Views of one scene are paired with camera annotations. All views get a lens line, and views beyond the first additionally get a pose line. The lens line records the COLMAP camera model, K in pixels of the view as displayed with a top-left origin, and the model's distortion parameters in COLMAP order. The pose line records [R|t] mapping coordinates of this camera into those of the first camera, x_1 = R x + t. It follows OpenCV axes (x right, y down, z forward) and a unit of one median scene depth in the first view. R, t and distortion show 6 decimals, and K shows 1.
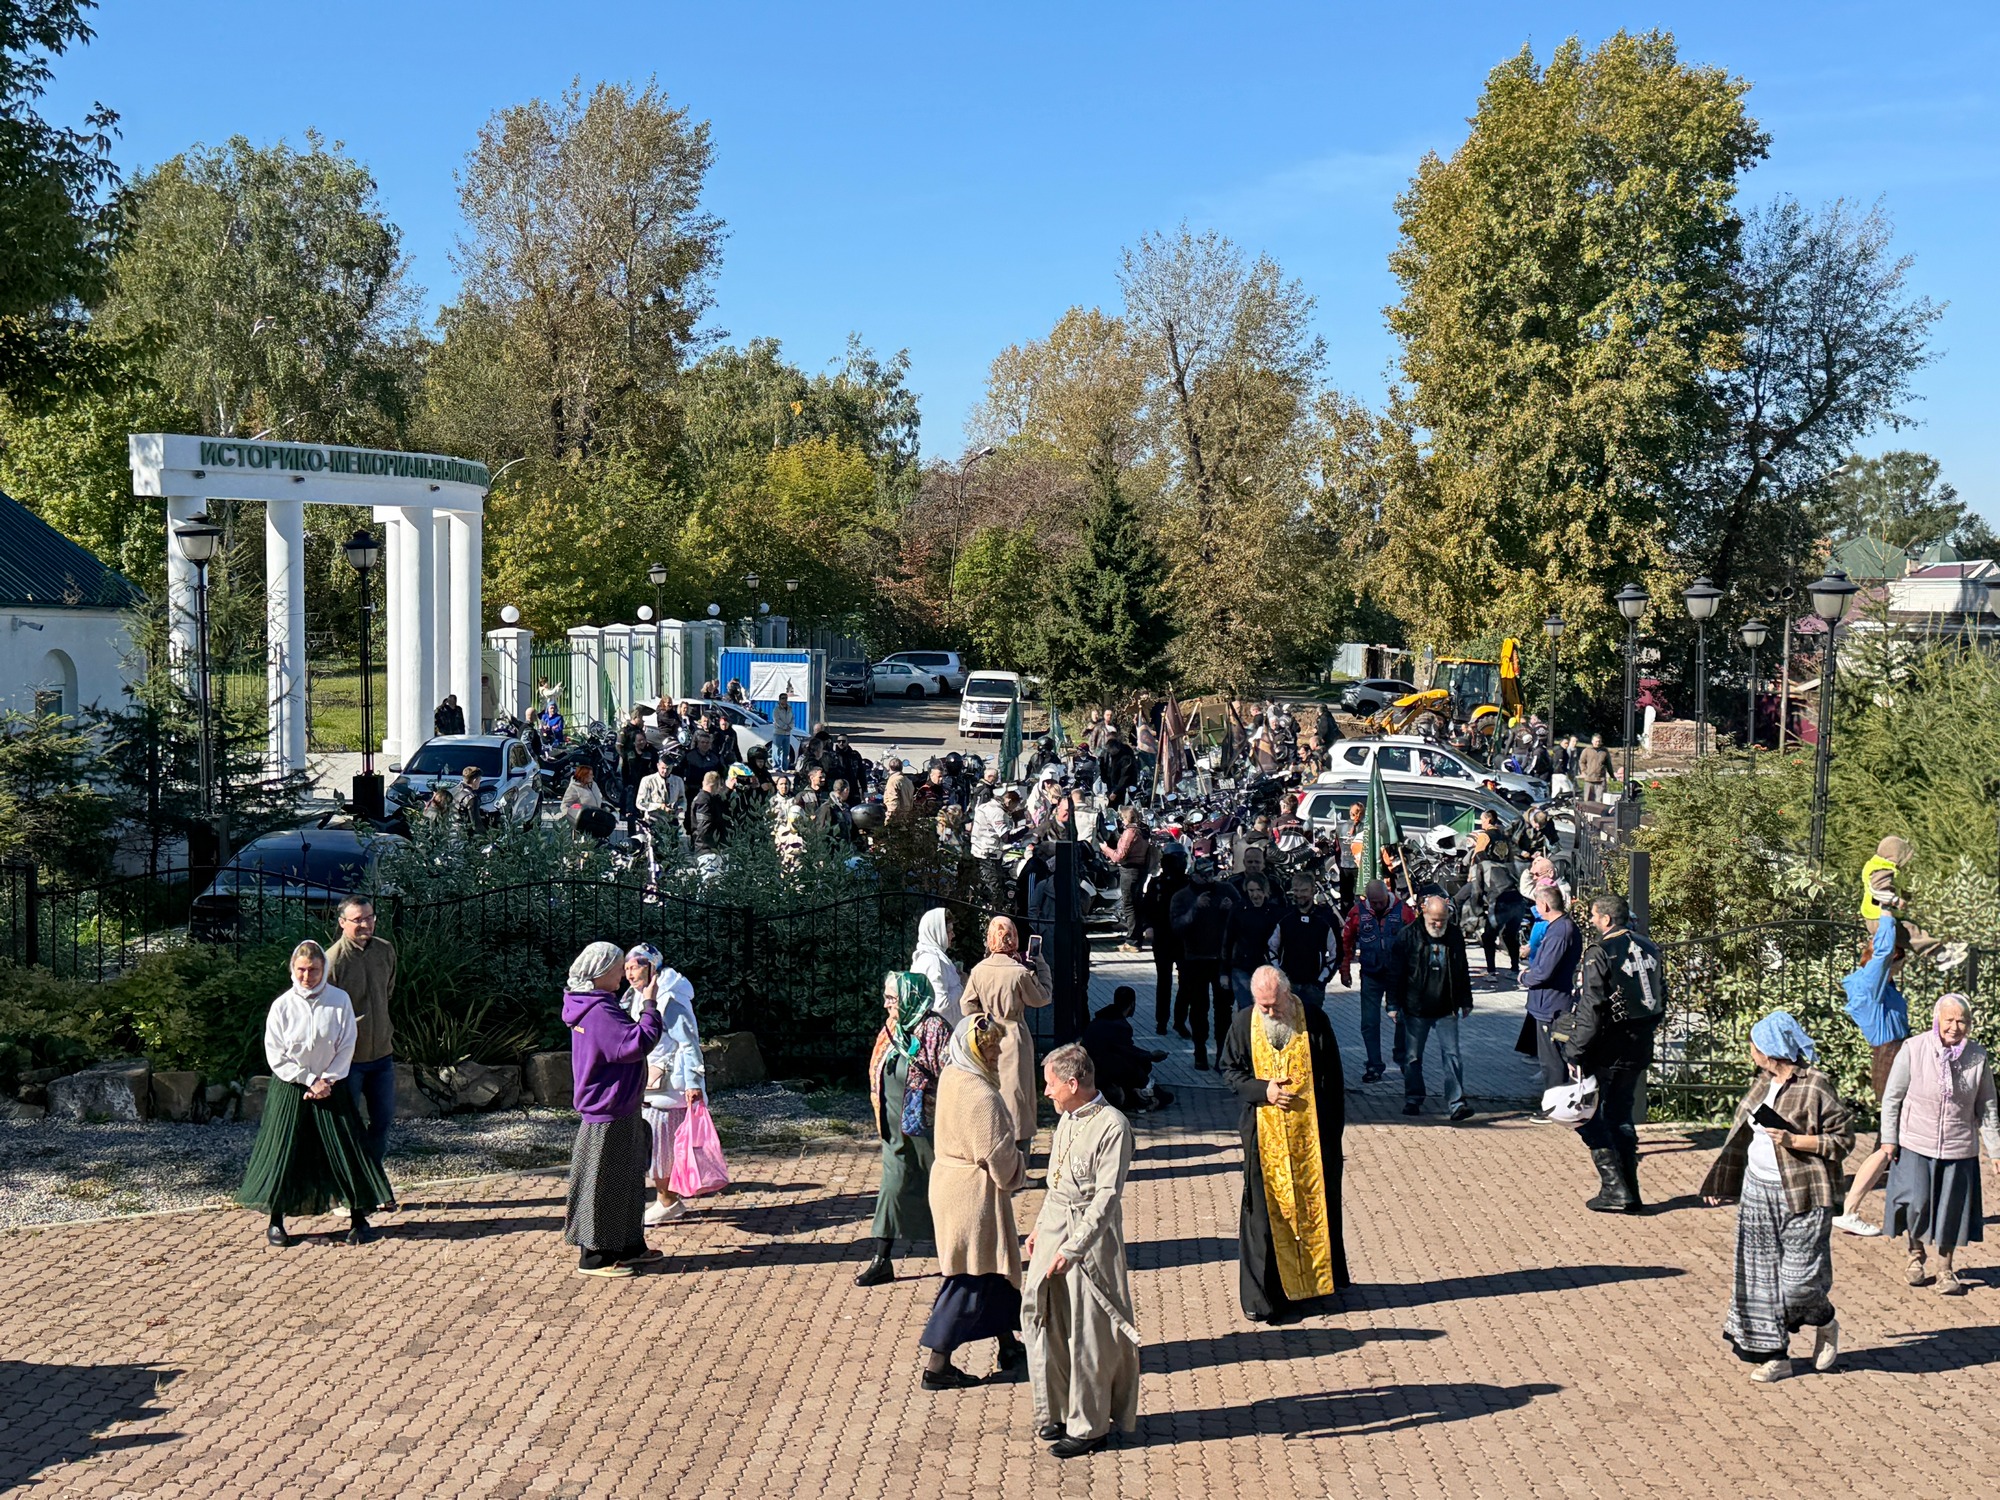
lens RADIAL K [[2535.6, 0, 1066.1], [0, 2535.6, 757.7], [0, 0, 1]] dist [0.263761, -0.683931]
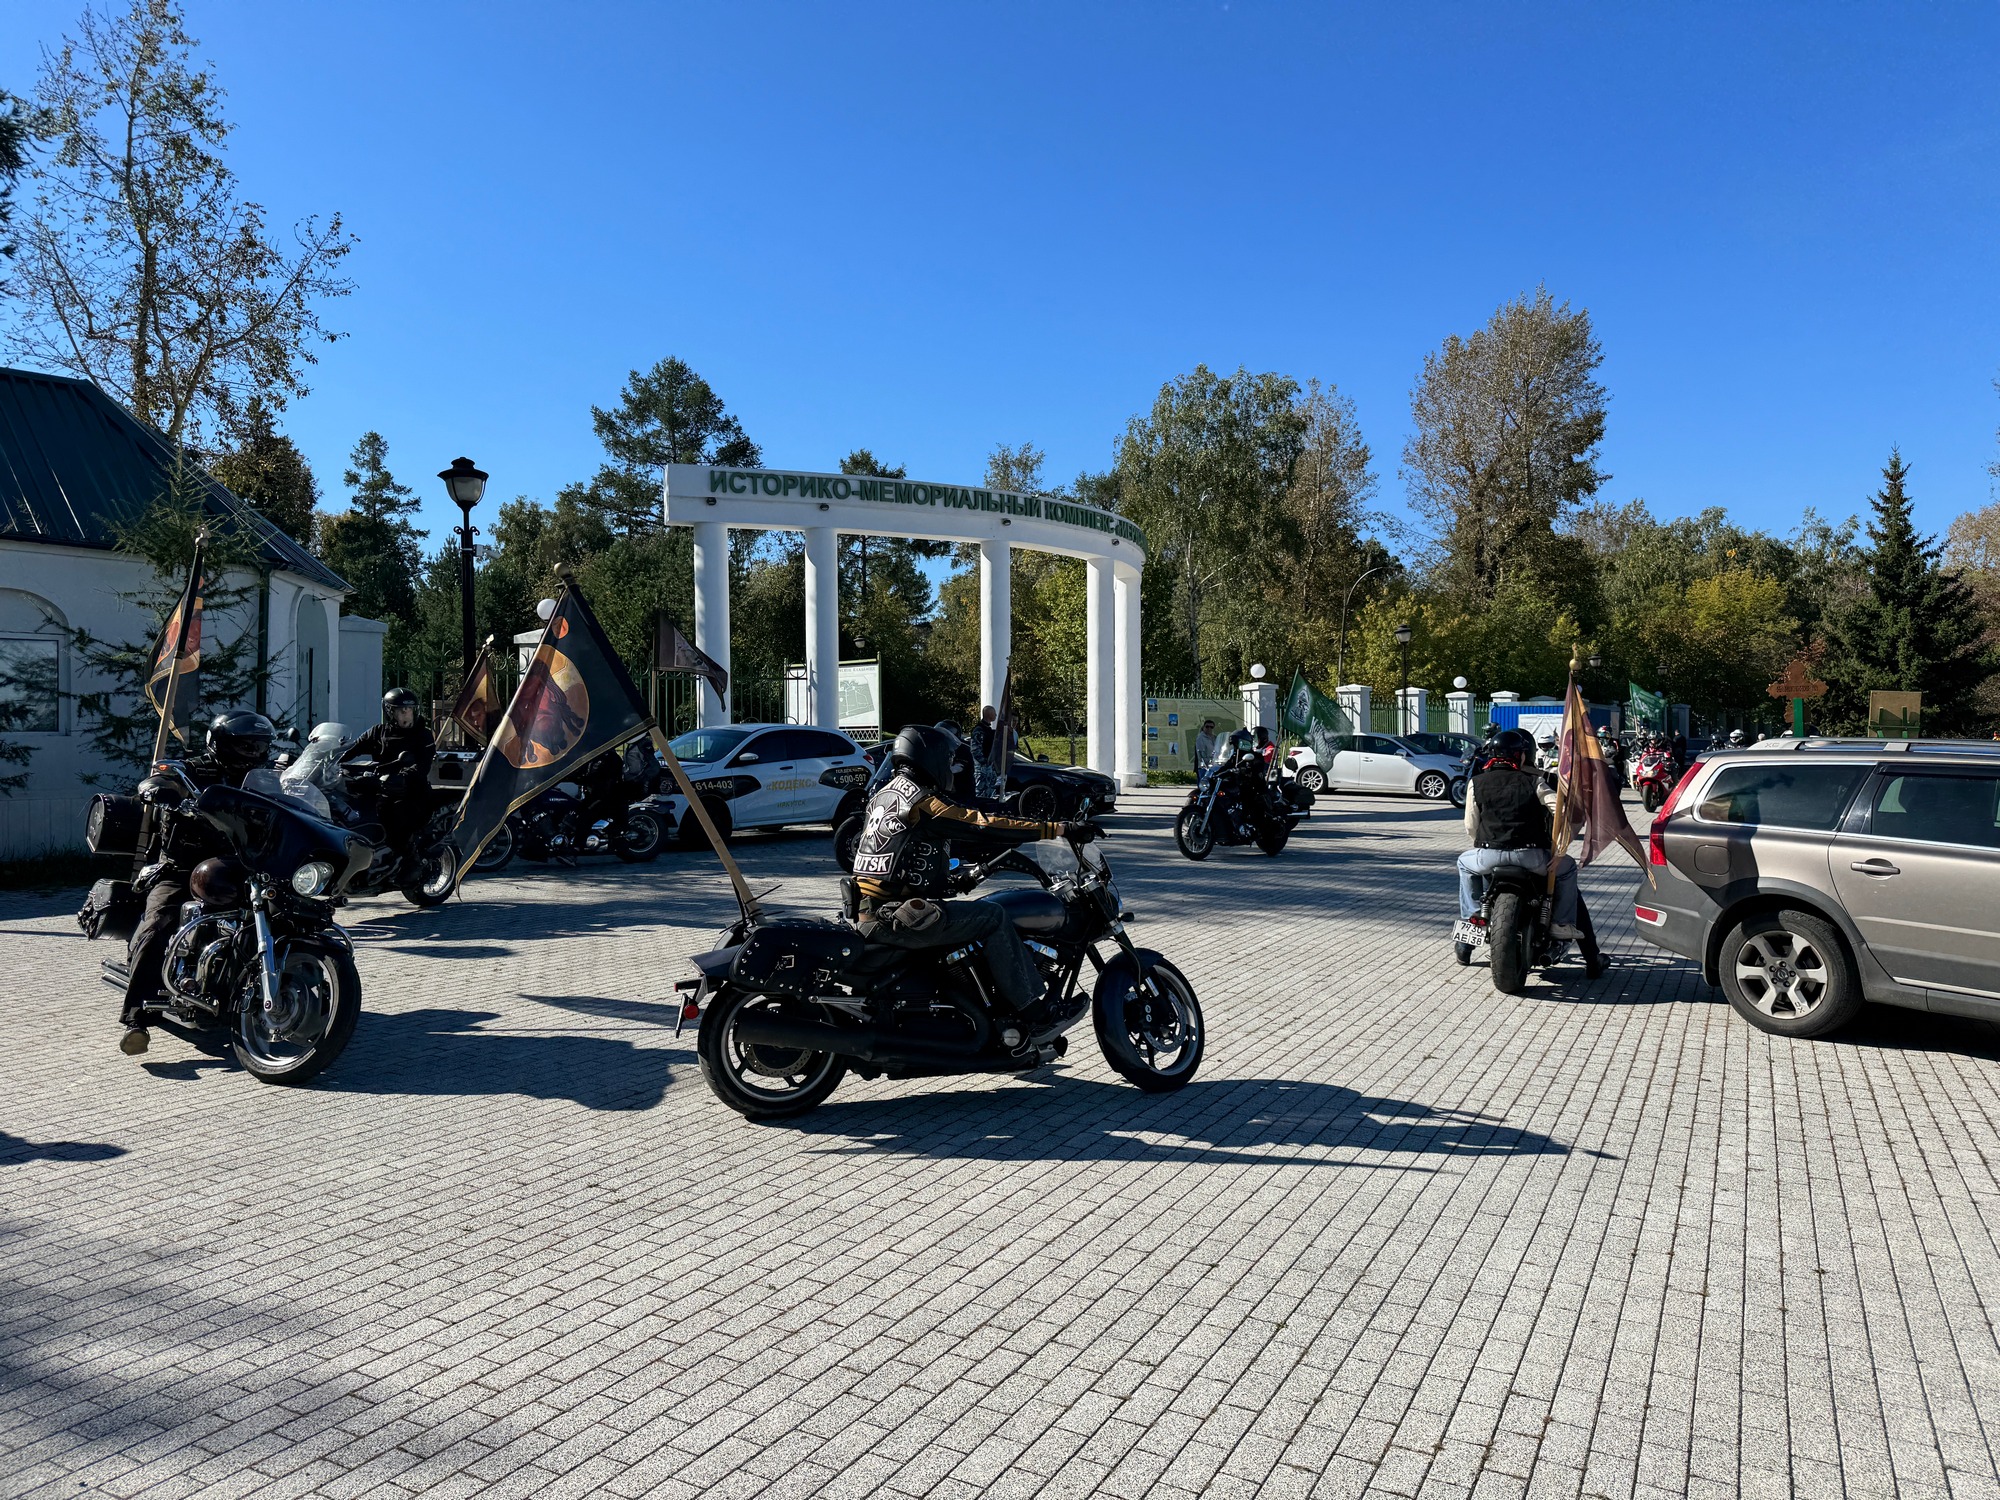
lens RADIAL K [[1380.9, 0, 1000.0], [0, 1380.9, 750.0], [0, 0, 1]] dist [0.044548, -0.039507]
pose [[0.784656, -0.008071, -0.619879, 0.078259], [-0.026458, 0.998568, -0.046493, 0.012452], [0.619367, 0.052882, 0.783319, 0.397110]]
